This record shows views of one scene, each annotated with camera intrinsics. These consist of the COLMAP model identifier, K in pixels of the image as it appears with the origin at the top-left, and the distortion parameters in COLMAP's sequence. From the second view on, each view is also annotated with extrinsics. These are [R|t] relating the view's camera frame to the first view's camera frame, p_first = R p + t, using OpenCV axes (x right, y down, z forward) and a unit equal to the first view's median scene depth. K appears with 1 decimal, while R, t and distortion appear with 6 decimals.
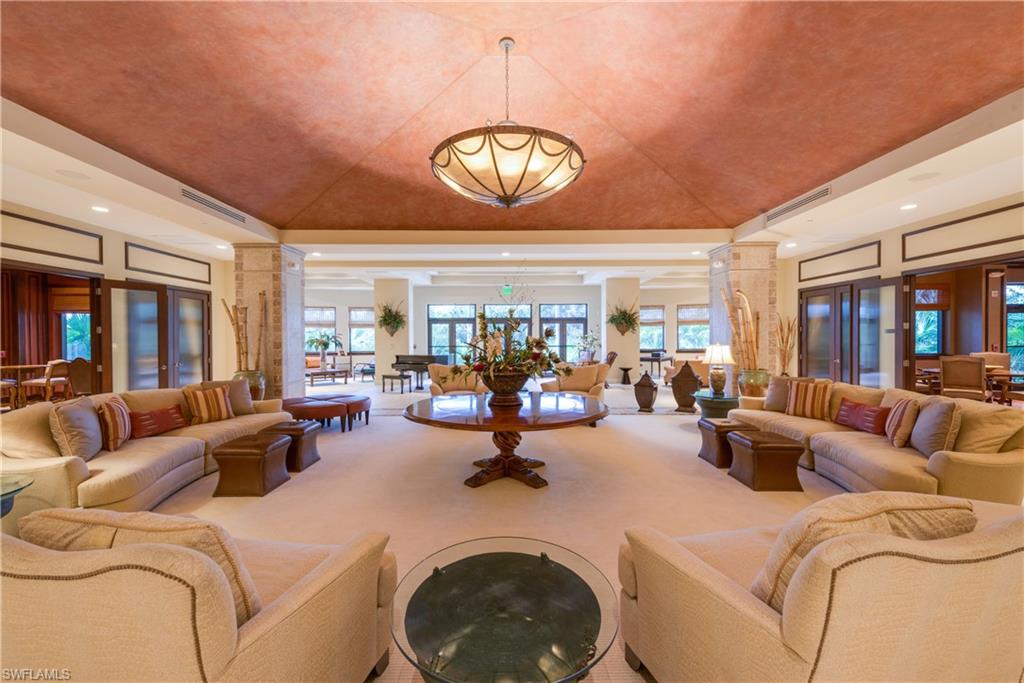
lens RADIAL K [[403.1, 0, 512.0], [0, 403.1, 341.5], [0, 0, 1]] dist [0.001081, -0.000489]
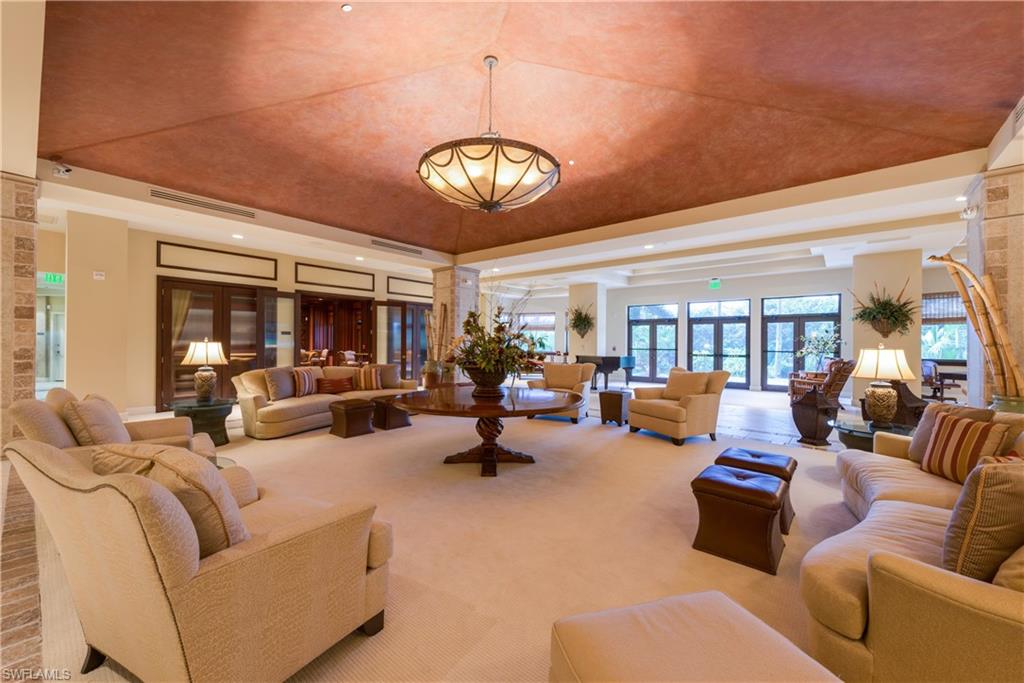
lens RADIAL K [[403.1, 0, 512.0], [0, 403.1, 341.5], [0, 0, 1]] dist [0.001081, -0.000489]
pose [[0.755356, 0.006493, -0.655283, 0.449712], [-0.014655, 0.999868, -0.006986, 0.011581], [0.655151, 0.014881, 0.755351, 0.140141]]
